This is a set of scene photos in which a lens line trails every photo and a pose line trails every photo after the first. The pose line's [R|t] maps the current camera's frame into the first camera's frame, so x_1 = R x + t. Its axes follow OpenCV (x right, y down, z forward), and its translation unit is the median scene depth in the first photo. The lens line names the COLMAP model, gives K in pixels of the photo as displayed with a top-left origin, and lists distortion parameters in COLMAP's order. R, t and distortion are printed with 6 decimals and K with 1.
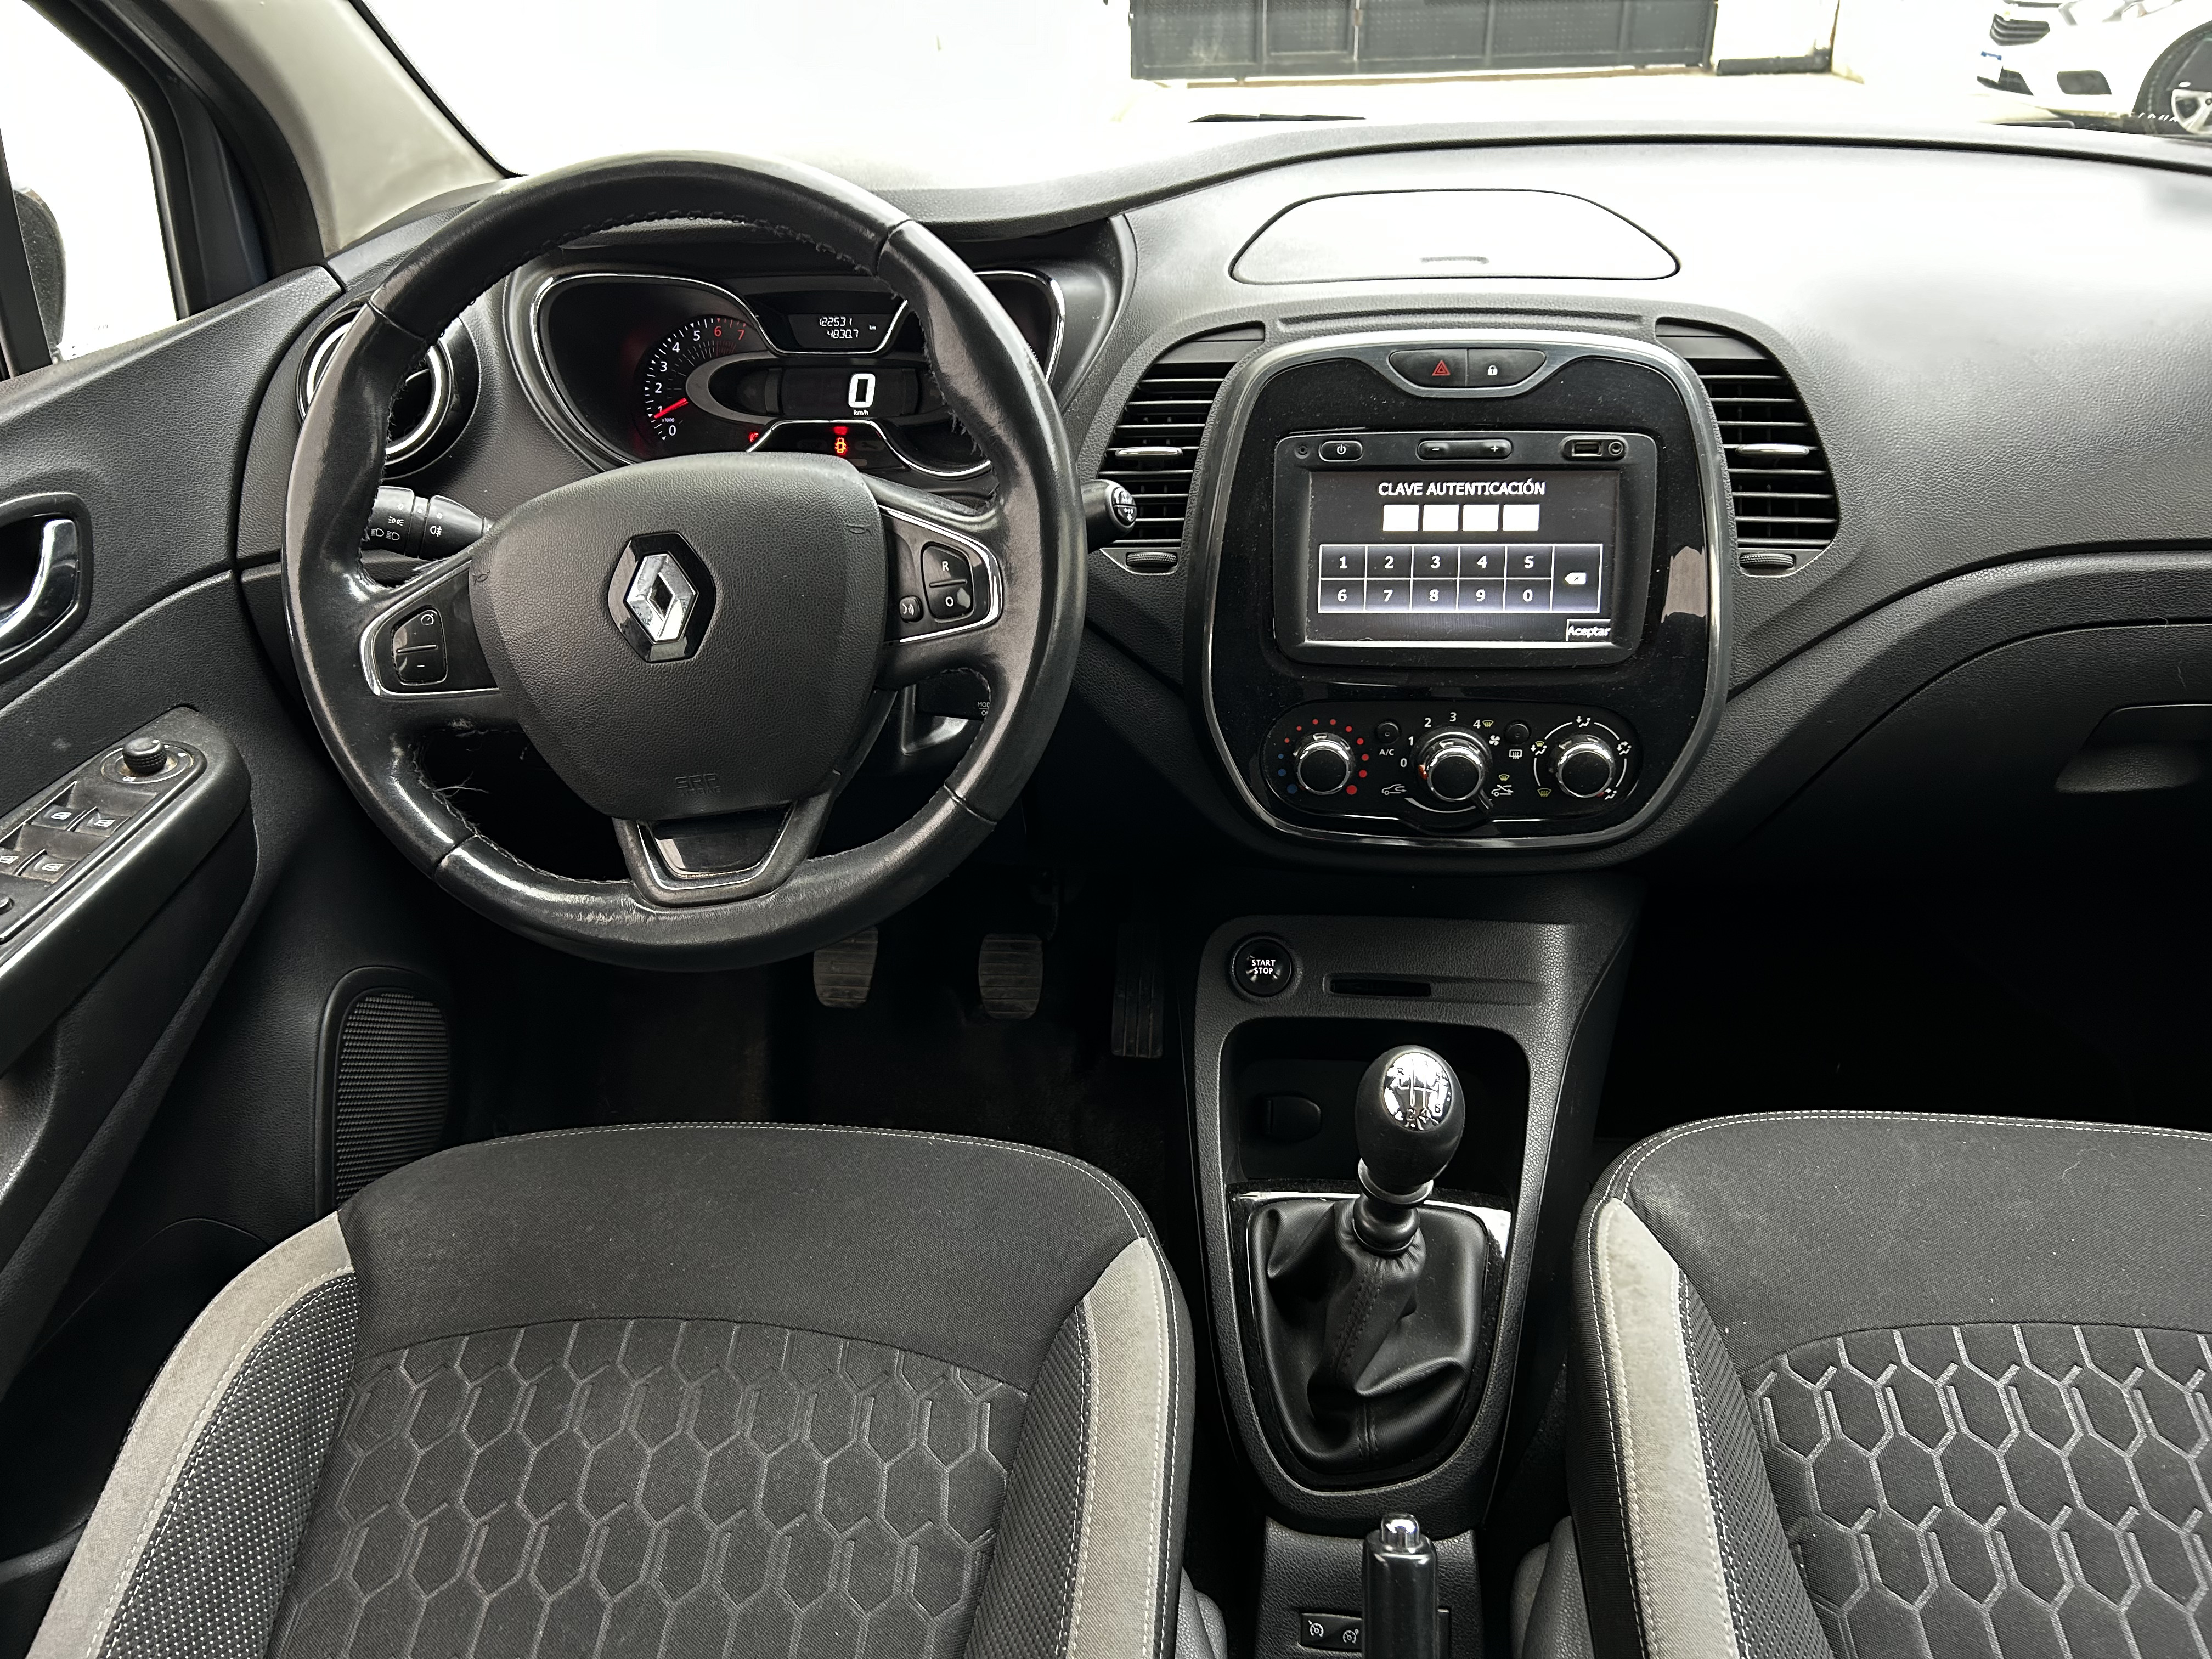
lens RADIAL K [[1698.4, 0, 1105.5], [0, 1698.4, 808.9], [0, 0, 1]] dist [0.015670, -0.024576]
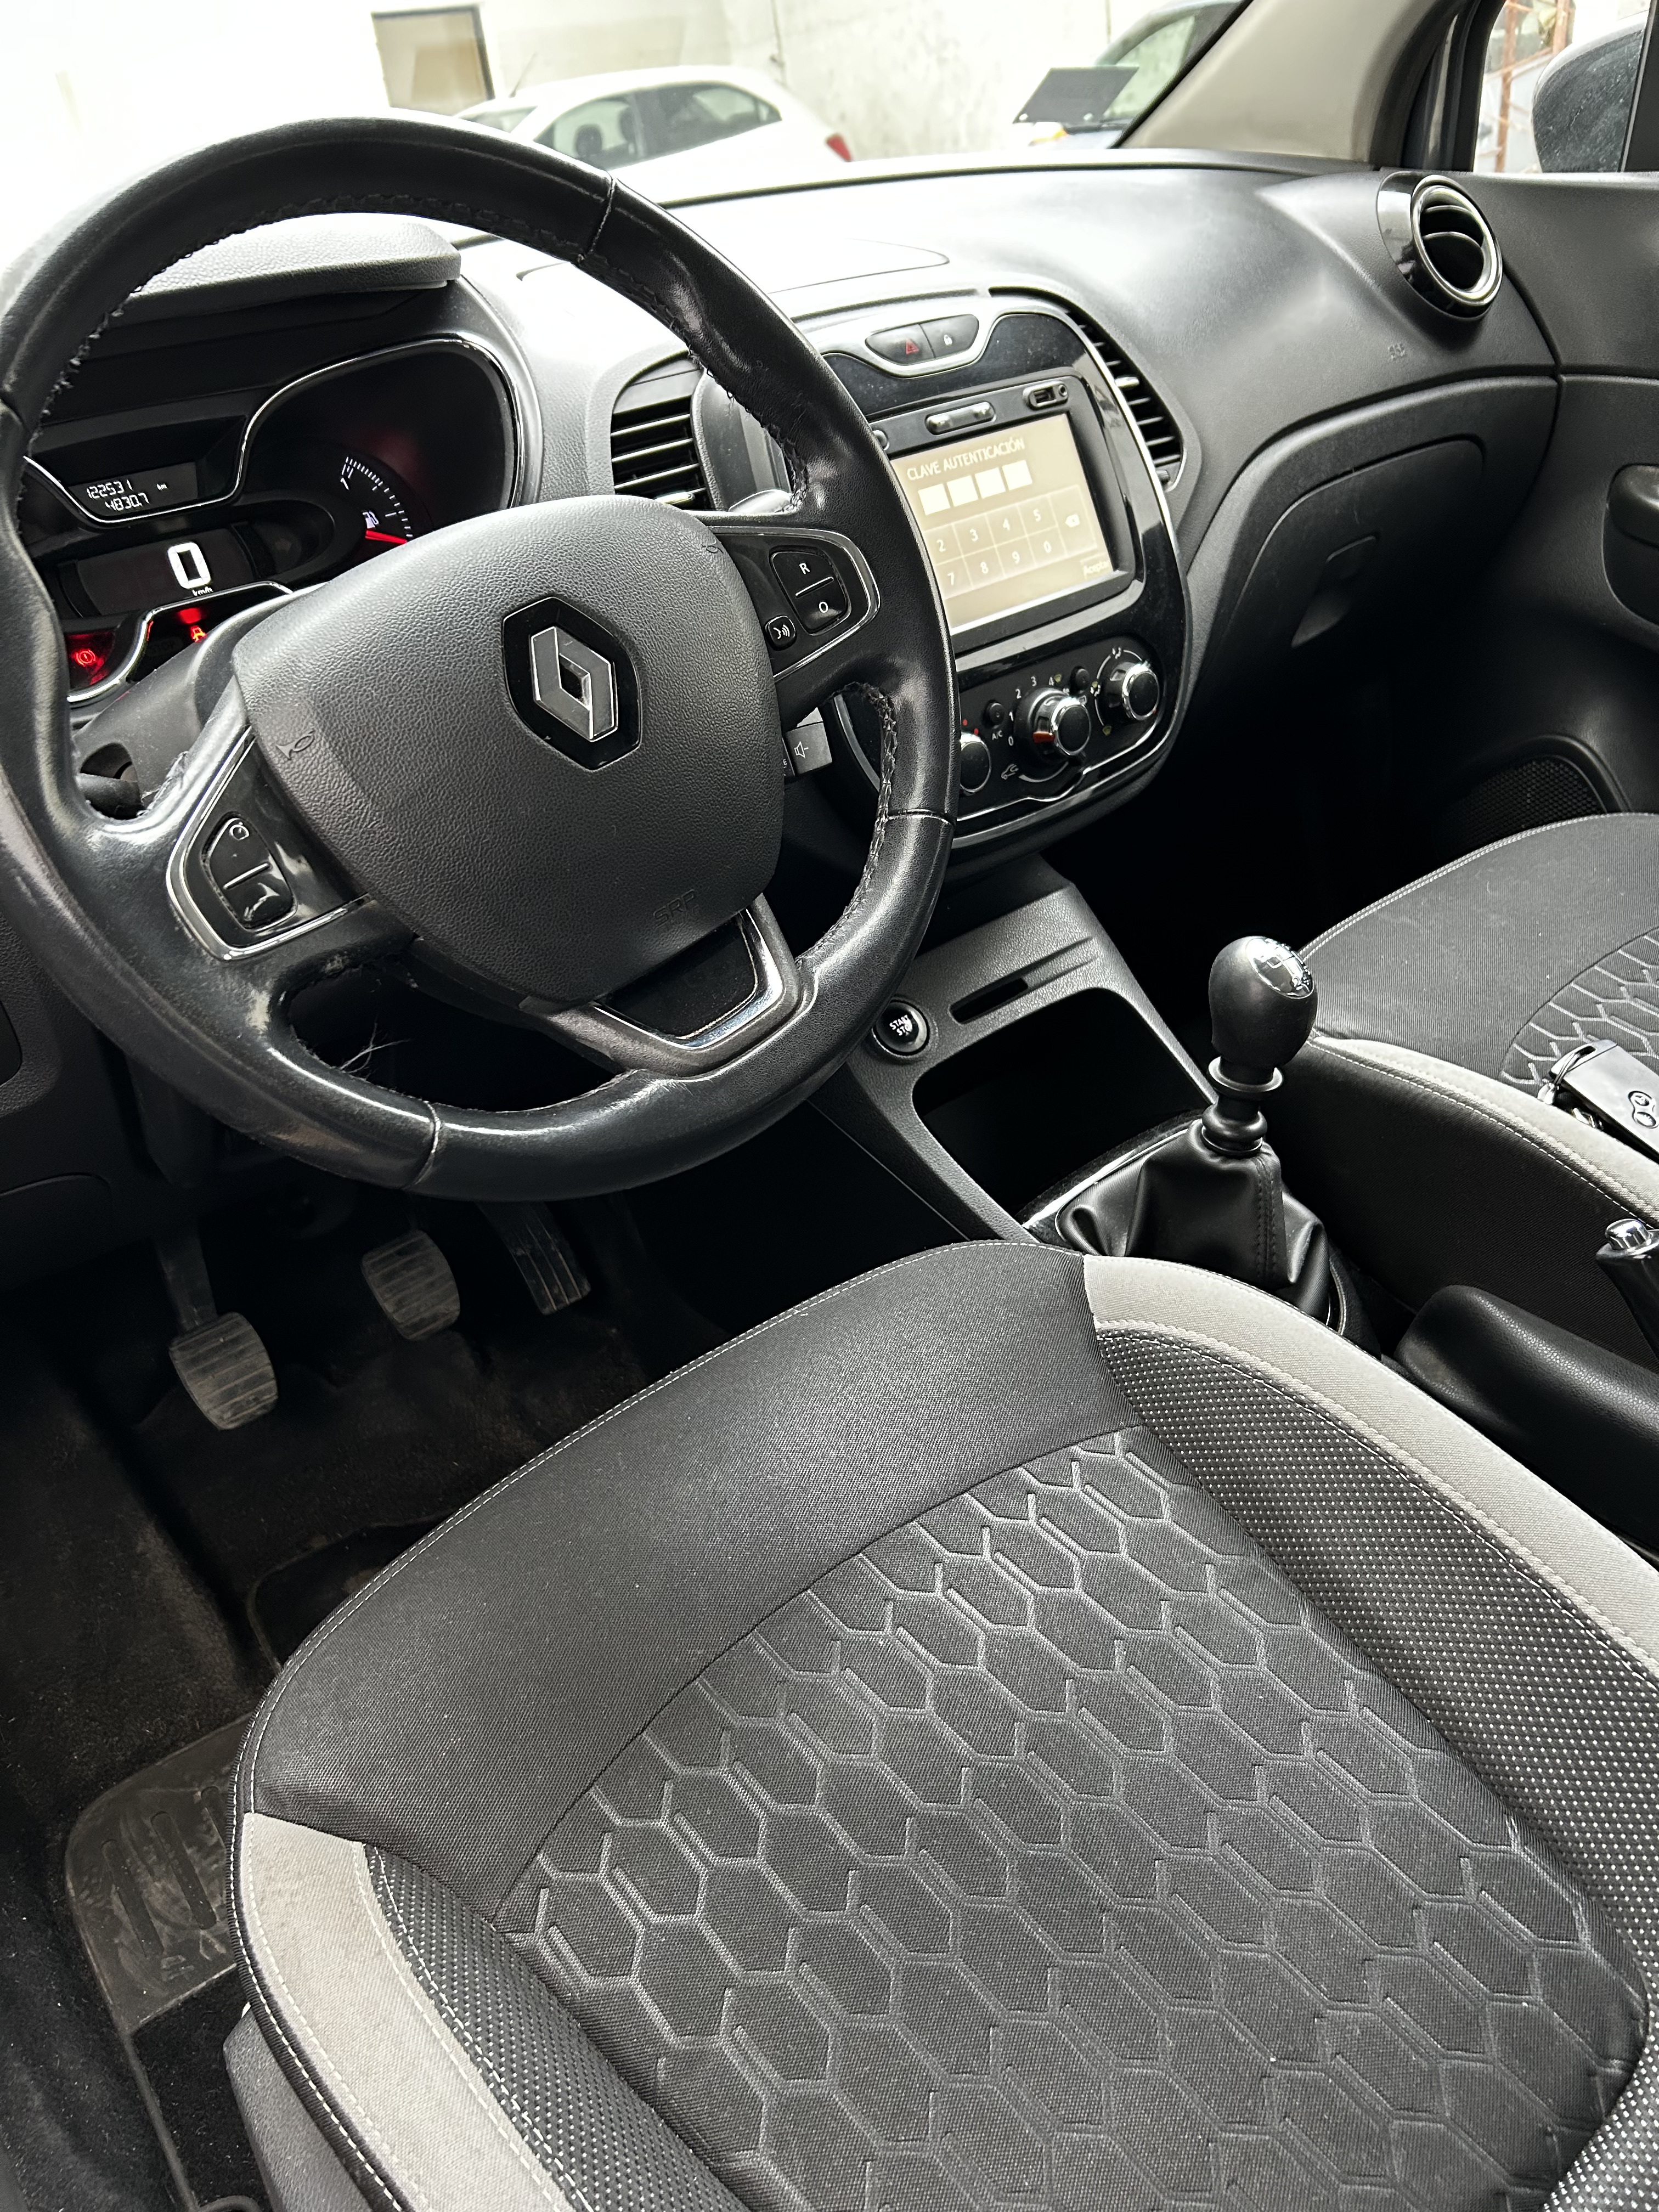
lens RADIAL K [[1698.4, 0, 841.6], [0, 1698.4, 1107.1], [0, 0, 1]] dist [0.015670, -0.024576]
pose [[0.694992, -0.401477, 0.596492, -0.591451], [0.413373, 0.901887, 0.125393, 0.000790], [-0.588310, 0.159427, 0.792764, 0.302480]]
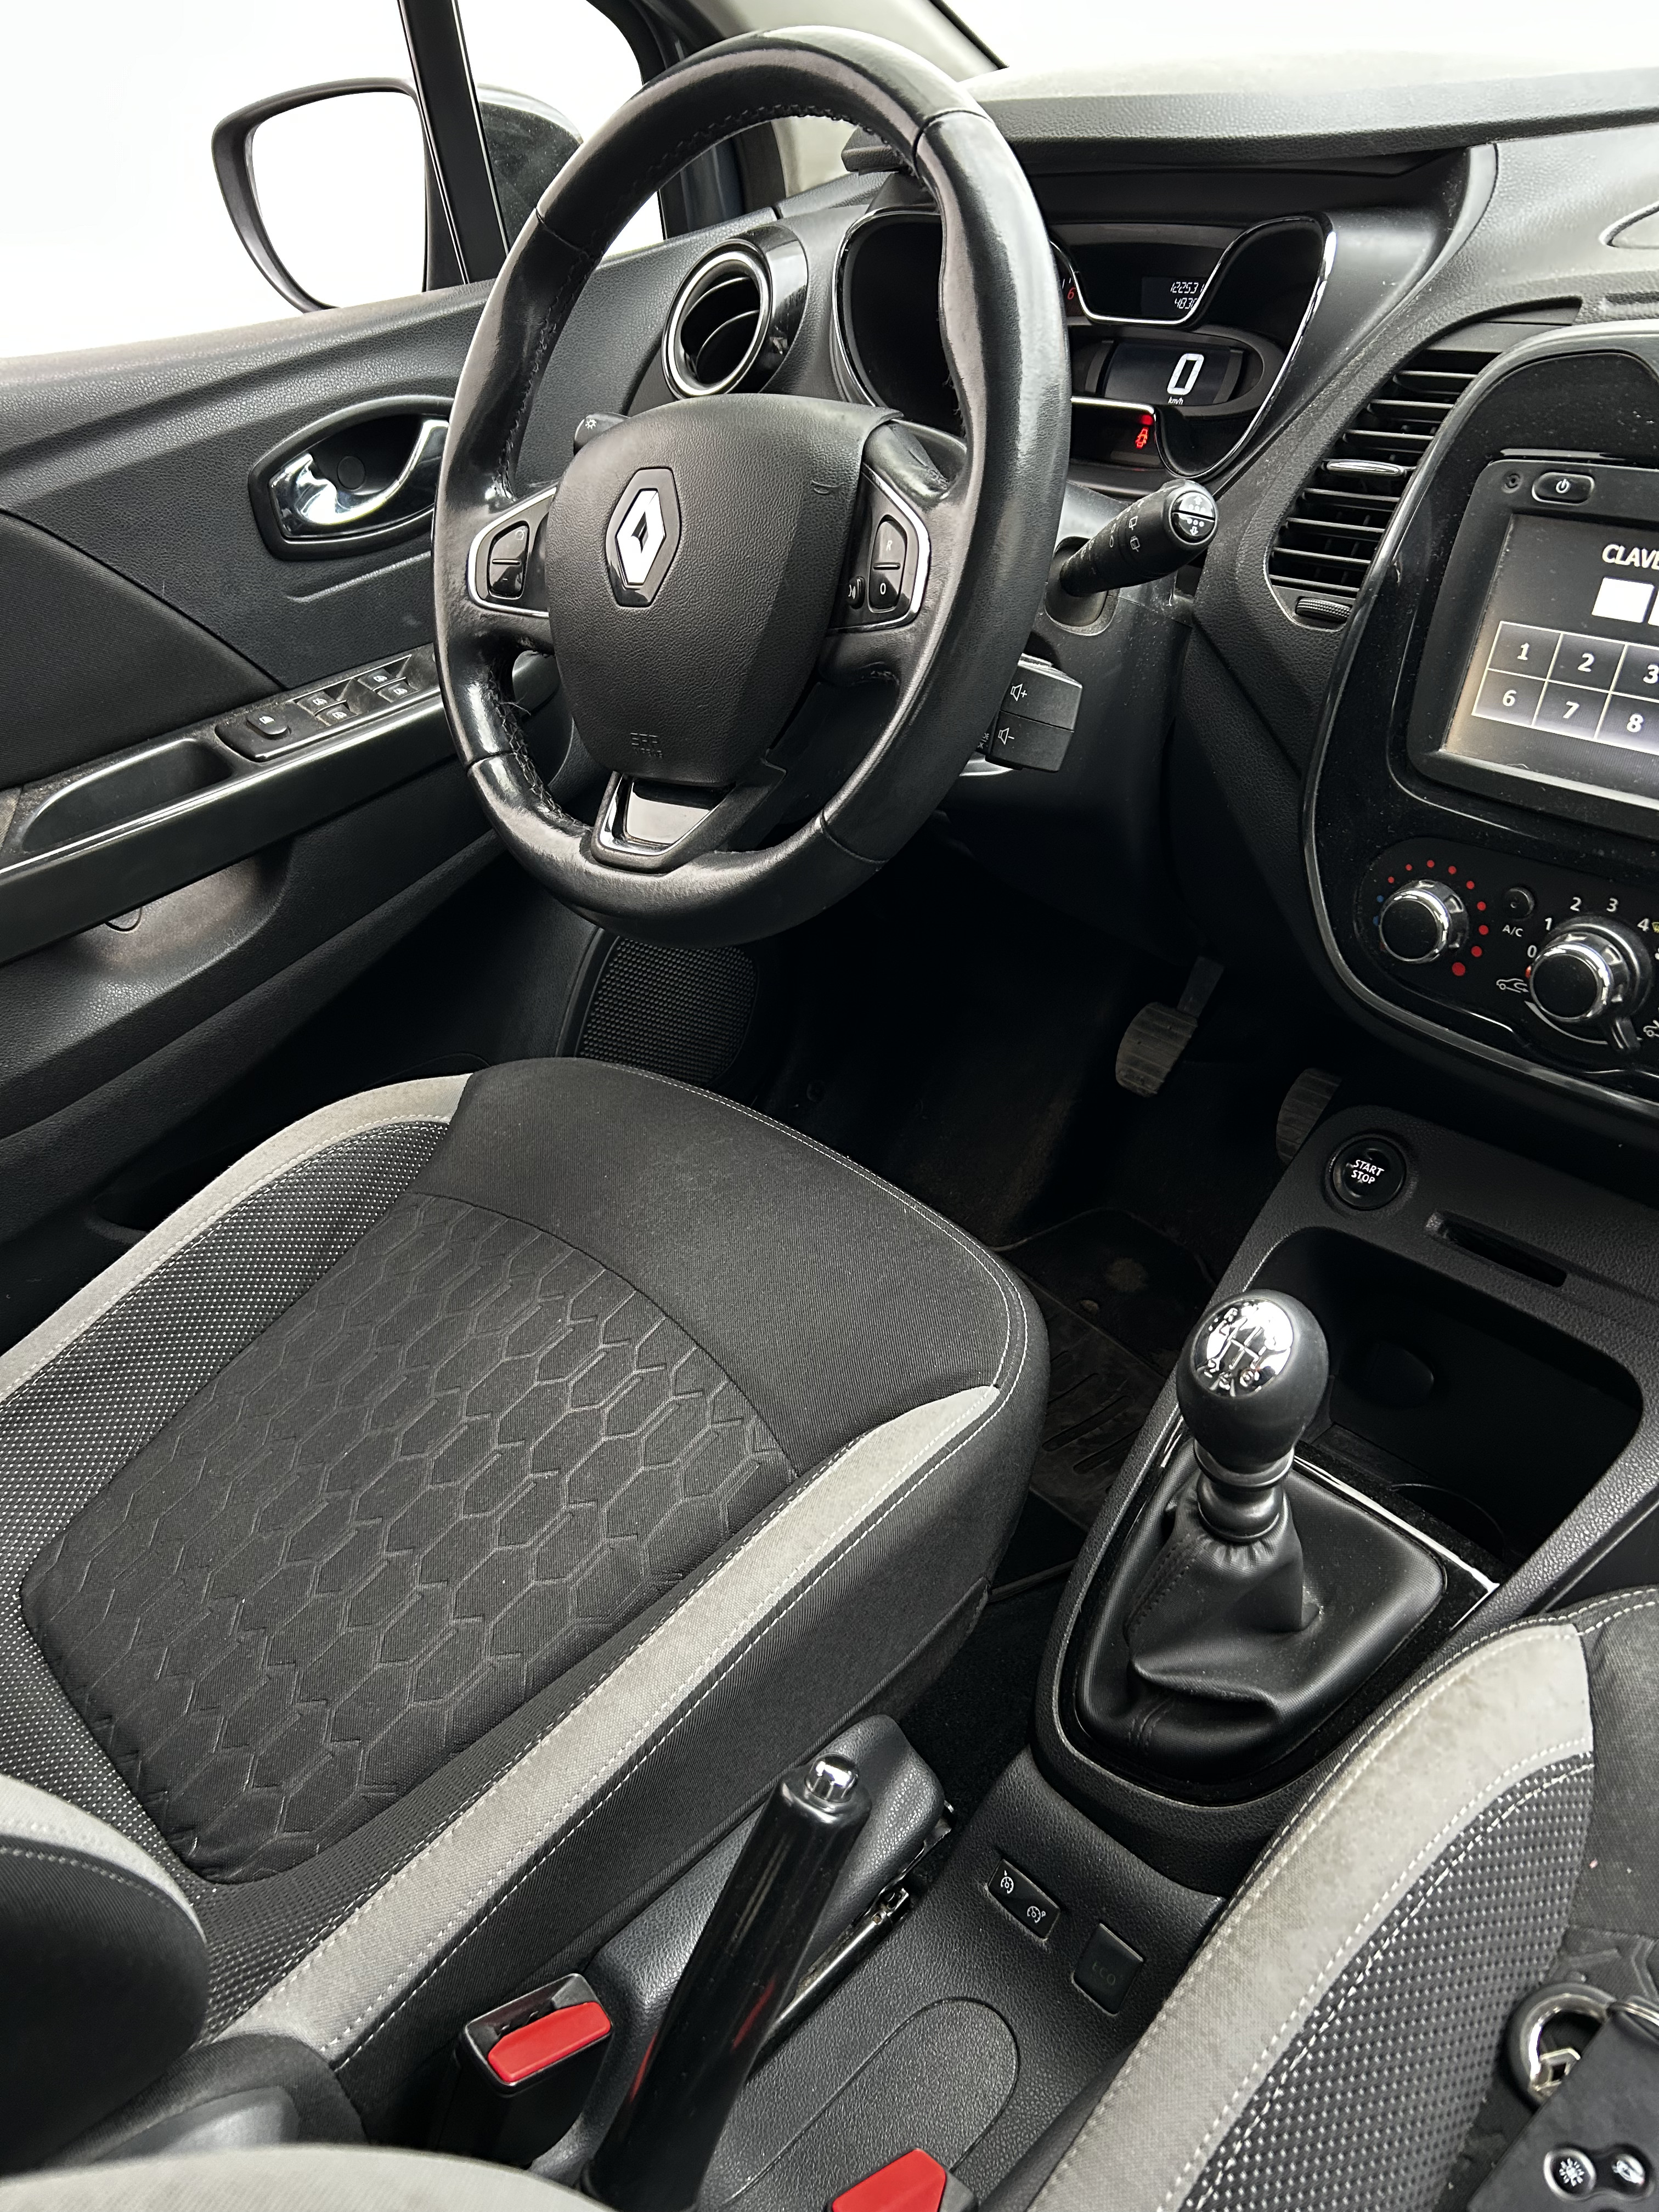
lens RADIAL K [[1698.4, 0, 806.6], [0, 1698.4, 1115.4], [0, 0, 1]] dist [0.015670, -0.024576]
pose [[0.742892, 0.332926, -0.580751, 0.394582], [-0.253374, 0.942855, 0.216395, -0.040373], [0.619607, -0.013611, 0.784794, 0.254510]]
